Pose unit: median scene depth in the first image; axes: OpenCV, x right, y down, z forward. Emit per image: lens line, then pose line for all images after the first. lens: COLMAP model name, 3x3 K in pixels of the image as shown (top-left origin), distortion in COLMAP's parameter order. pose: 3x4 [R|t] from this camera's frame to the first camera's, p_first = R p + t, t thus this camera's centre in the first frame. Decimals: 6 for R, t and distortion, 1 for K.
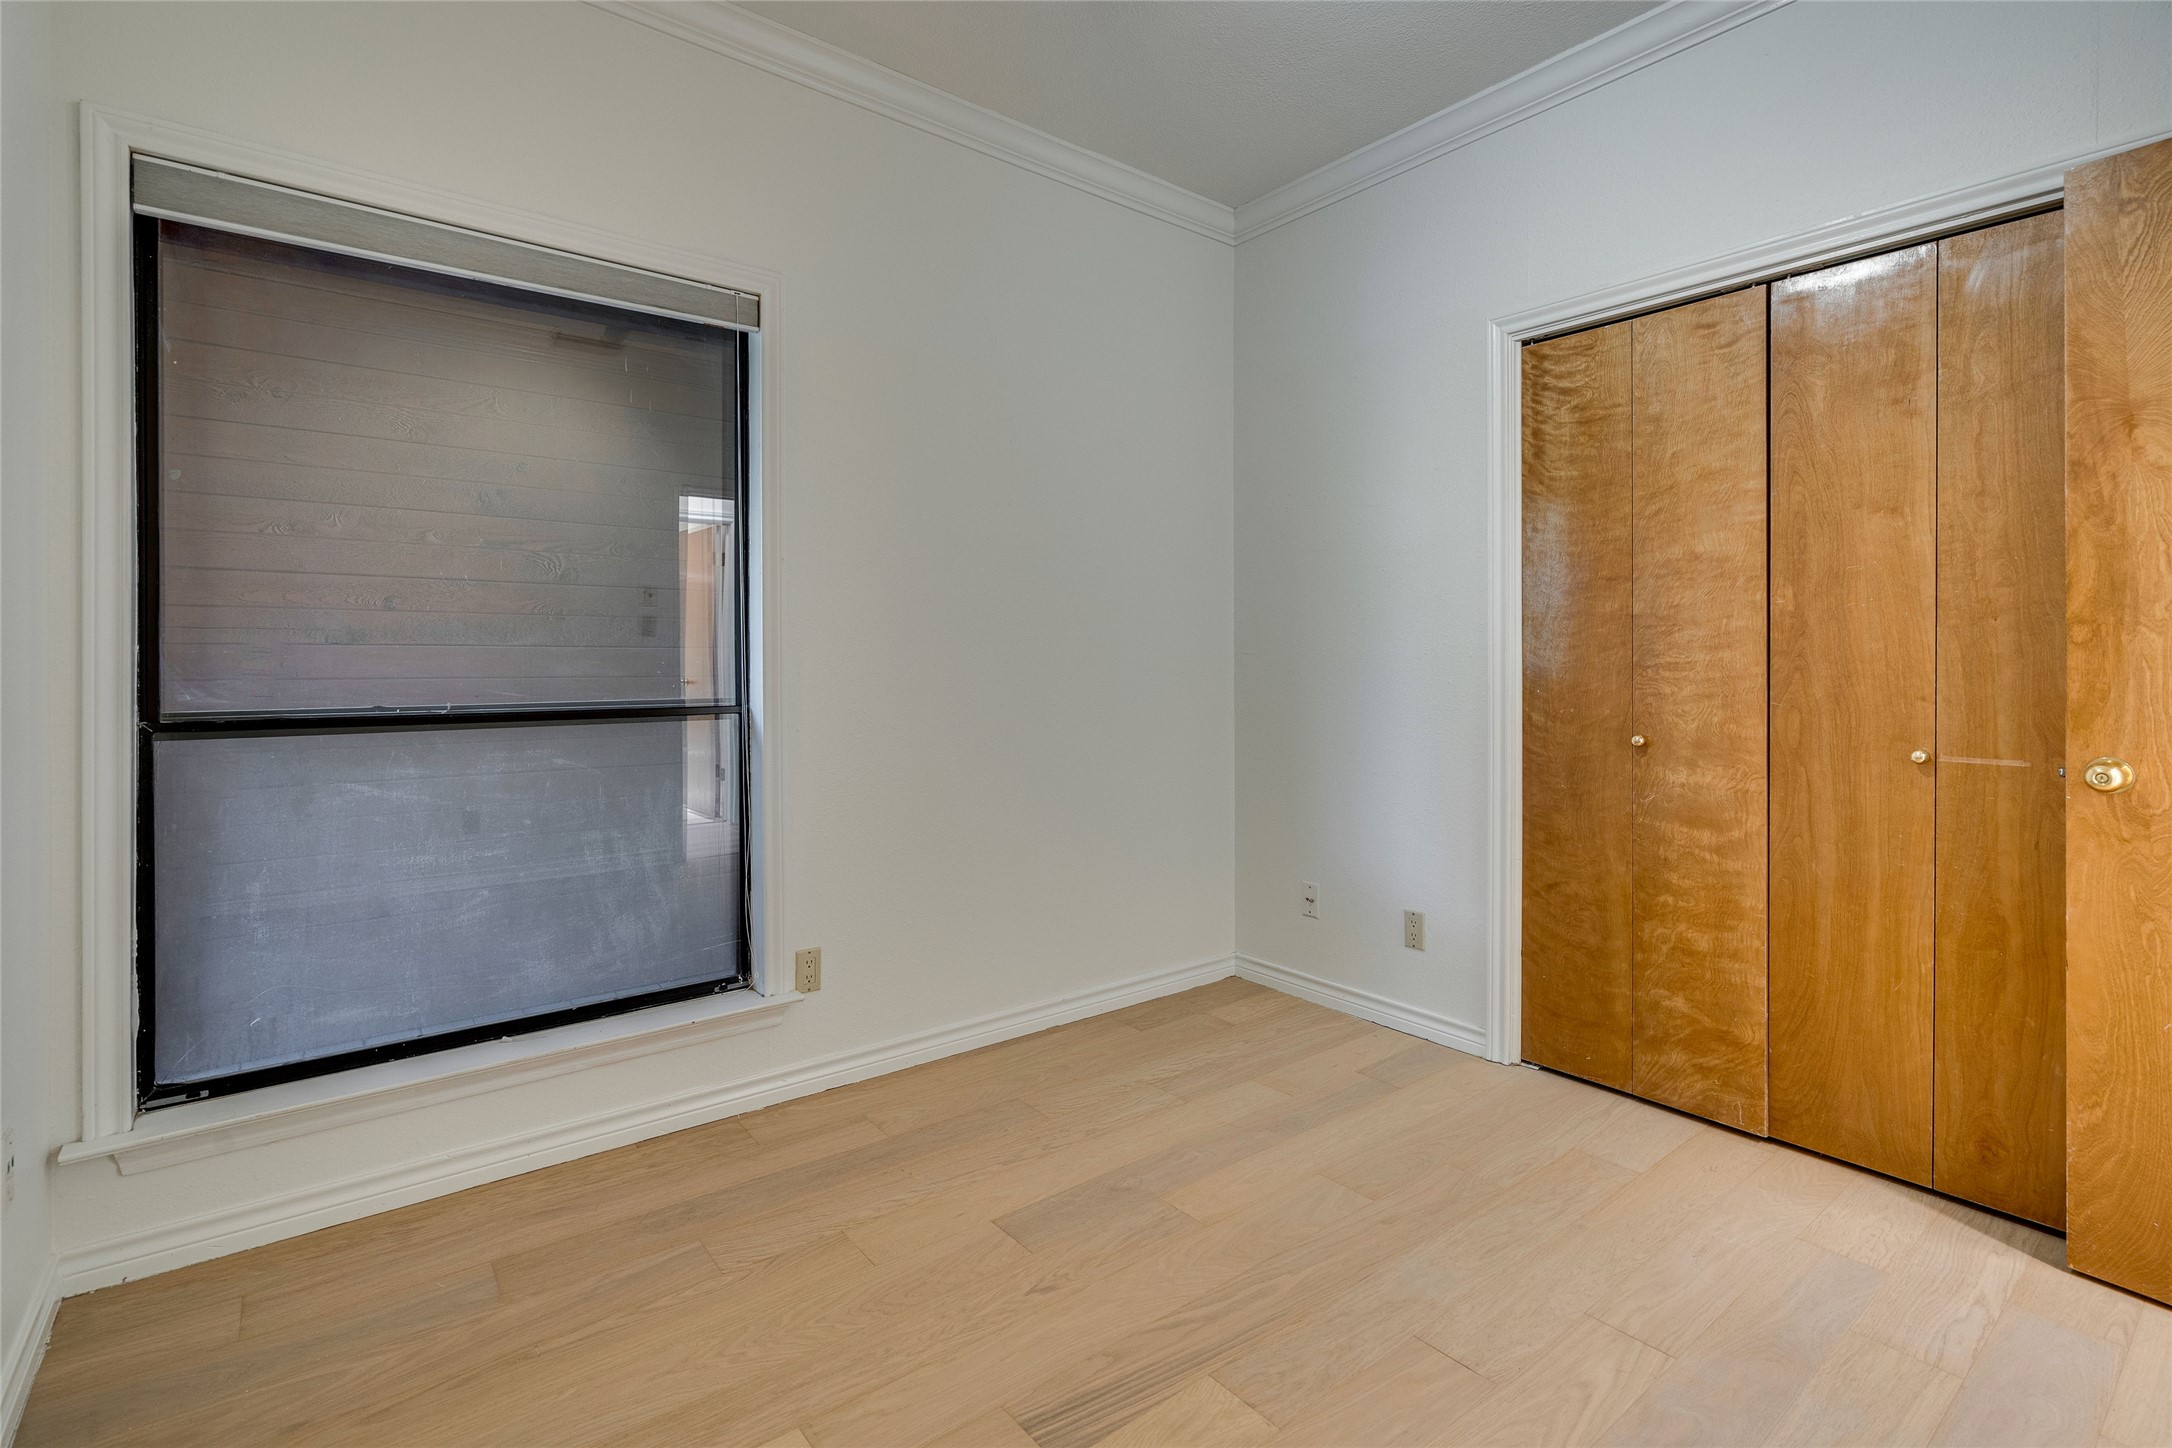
lens RADIAL K [[996.6, 0, 1081.1], [0, 996.6, 664.6], [0, 0, 1]] dist [0.001923, 0.001400]
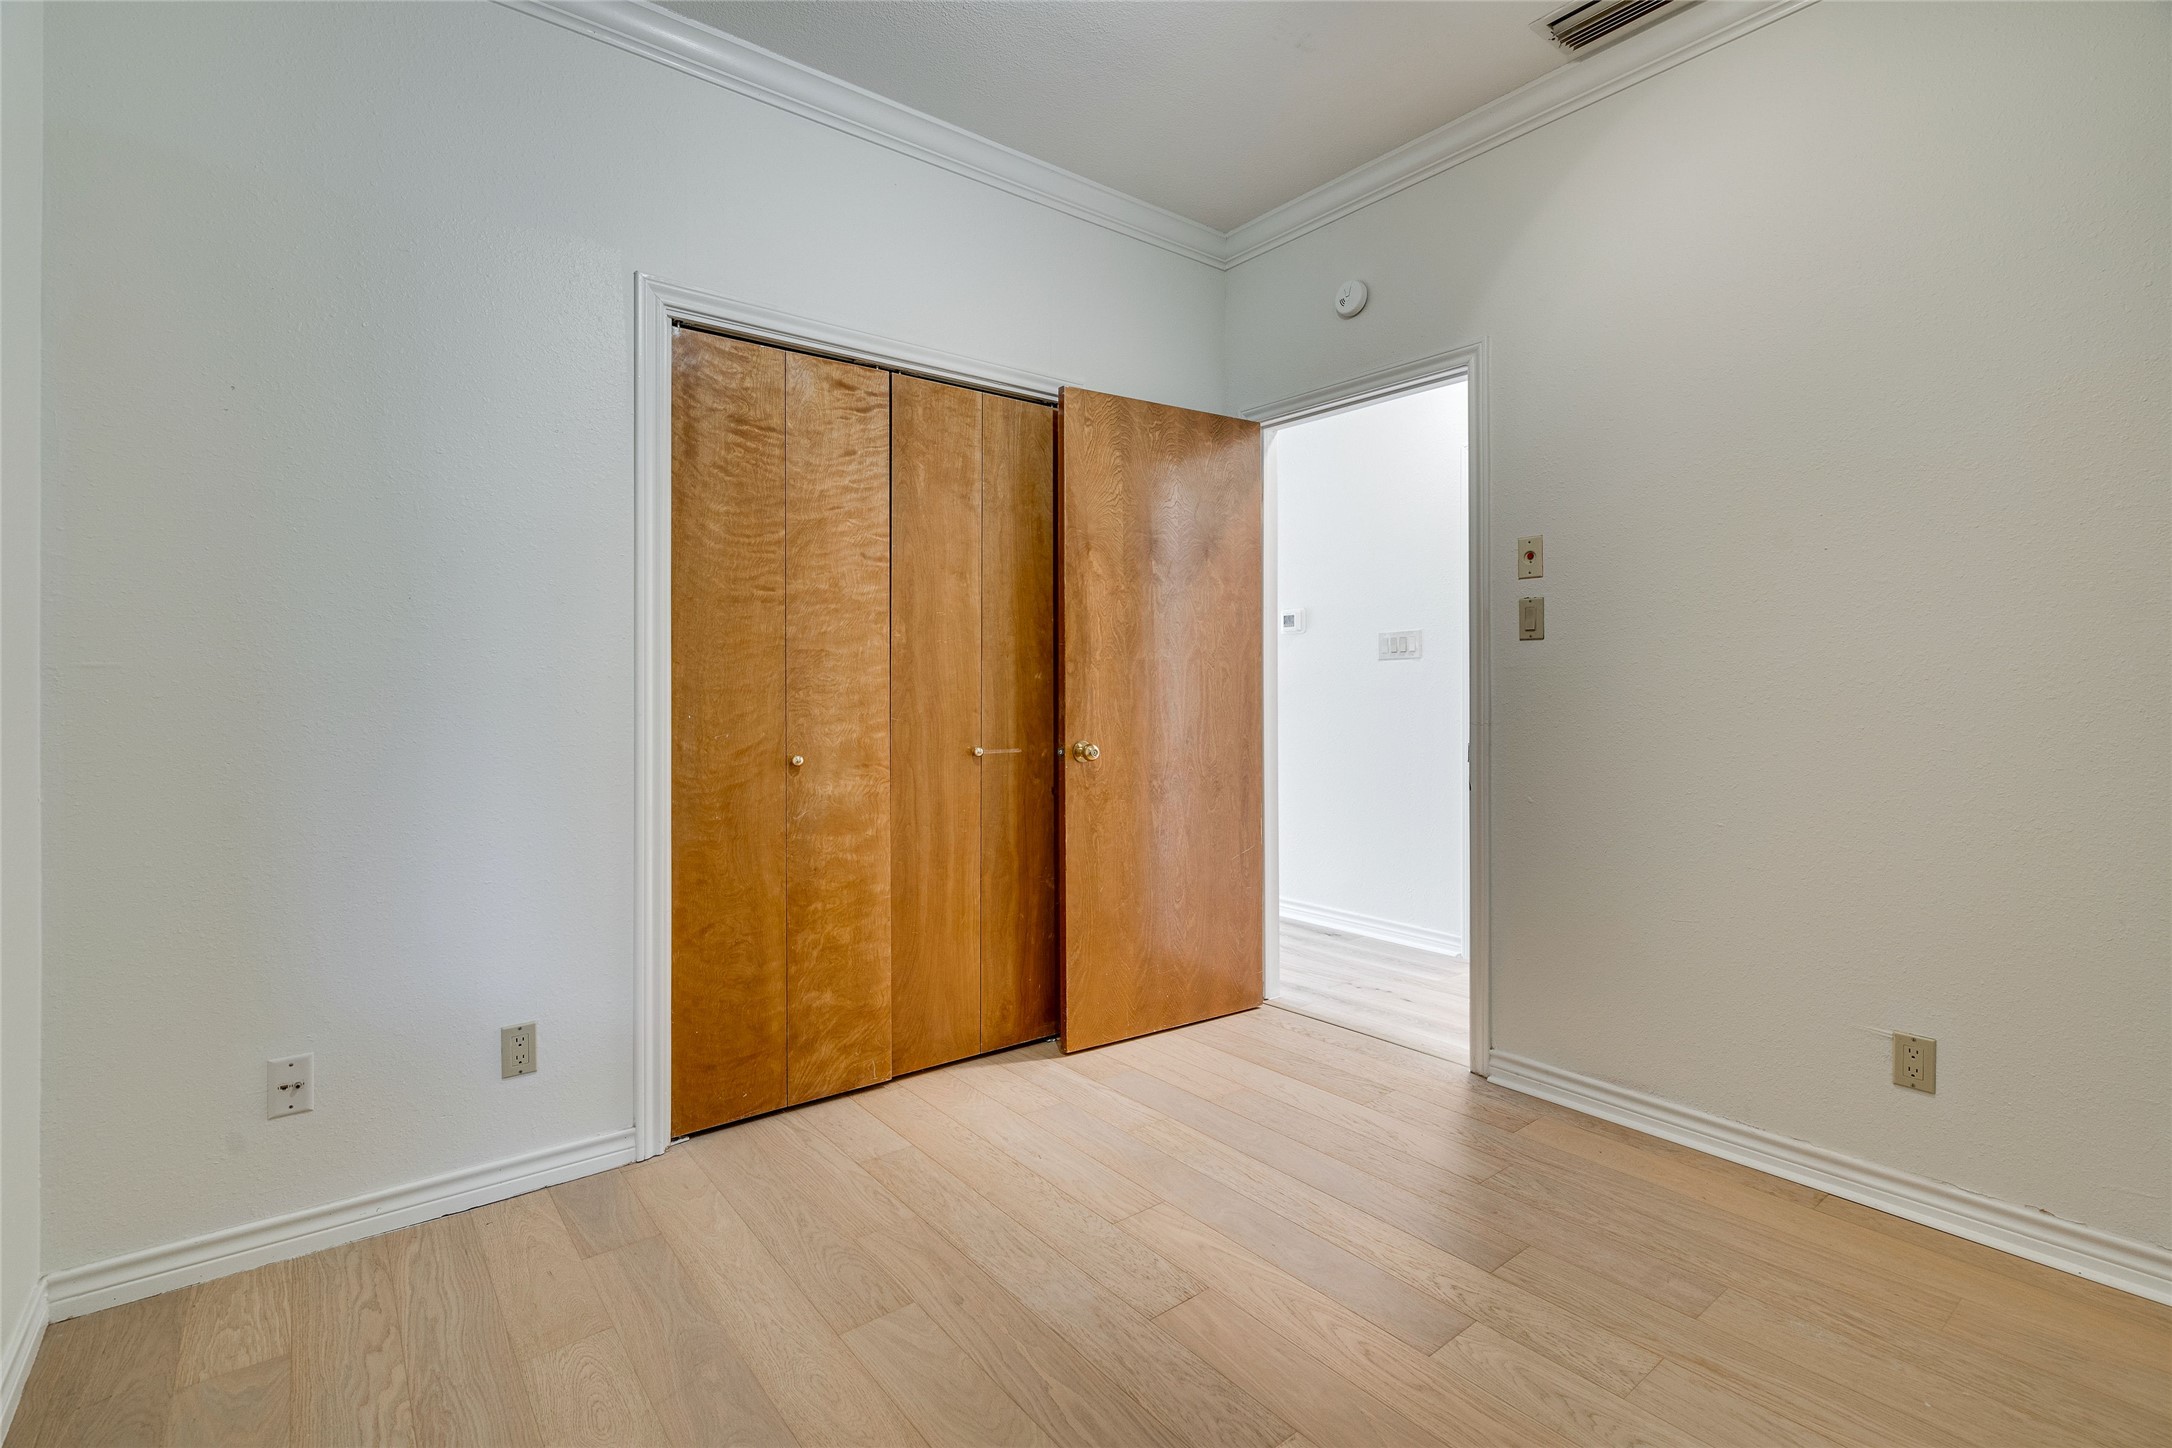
lens RADIAL K [[996.6, 0, 1076.4], [0, 996.6, 689.3], [0, 0, 1]] dist [0.001923, 0.001400]
pose [[0.012570, 0.002695, 0.999917, -0.512750], [0.005033, 0.999984, -0.002758, 0.007498], [-0.999908, 0.005067, 0.012557, 0.756131]]
